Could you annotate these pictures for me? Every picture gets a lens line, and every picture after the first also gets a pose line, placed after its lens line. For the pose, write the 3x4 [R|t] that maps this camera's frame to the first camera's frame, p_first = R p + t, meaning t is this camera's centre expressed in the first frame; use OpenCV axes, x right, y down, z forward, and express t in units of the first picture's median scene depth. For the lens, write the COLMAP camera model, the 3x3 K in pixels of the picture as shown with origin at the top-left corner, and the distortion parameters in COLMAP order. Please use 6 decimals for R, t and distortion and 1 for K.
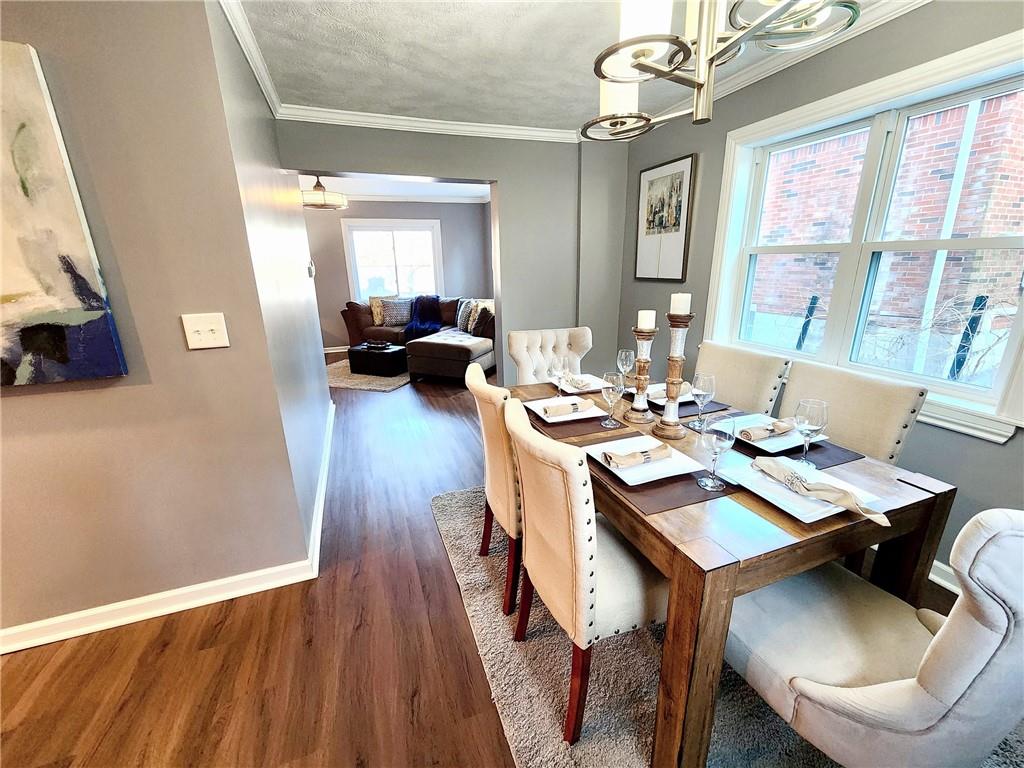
lens RADIAL K [[417.2, 0, 510.7], [0, 417.2, 386.6], [0, 0, 1]] dist [-0.007871, -0.000712]
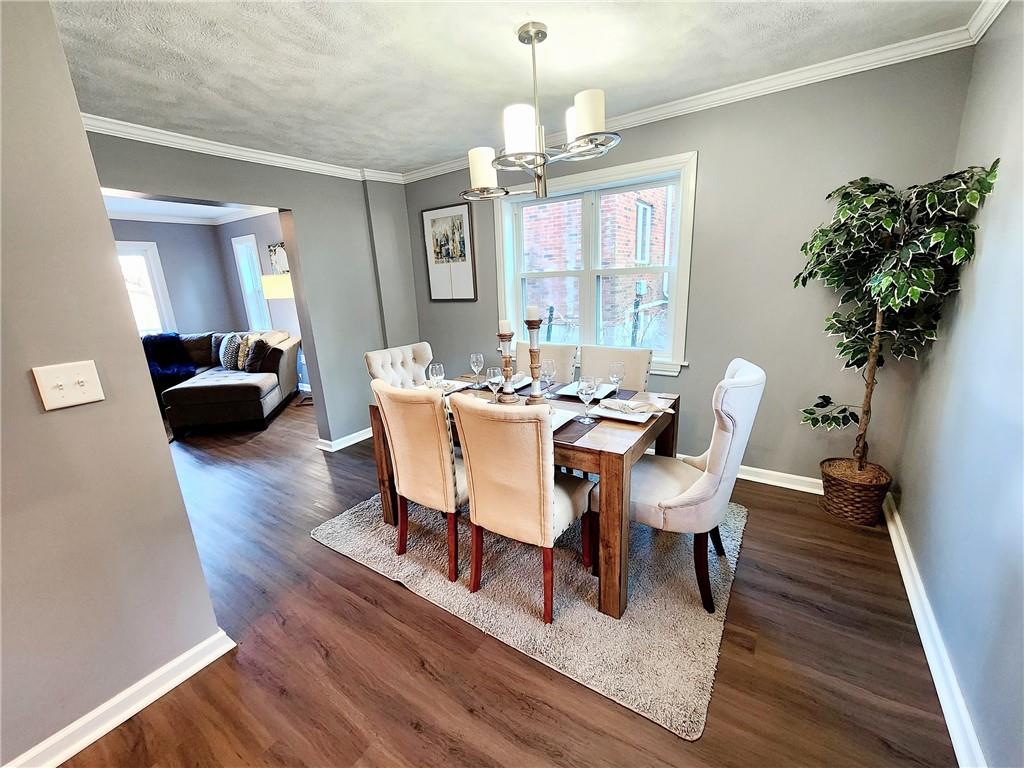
lens RADIAL K [[417.2, 0, 511.0], [0, 417.2, 385.1], [0, 0, 1]] dist [-0.007871, -0.000712]
pose [[0.809751, -0.159926, 0.564560, -0.289707], [0.191847, 0.981421, 0.002846, 0.017249], [-0.554526, 0.106005, 0.825387, -0.080990]]
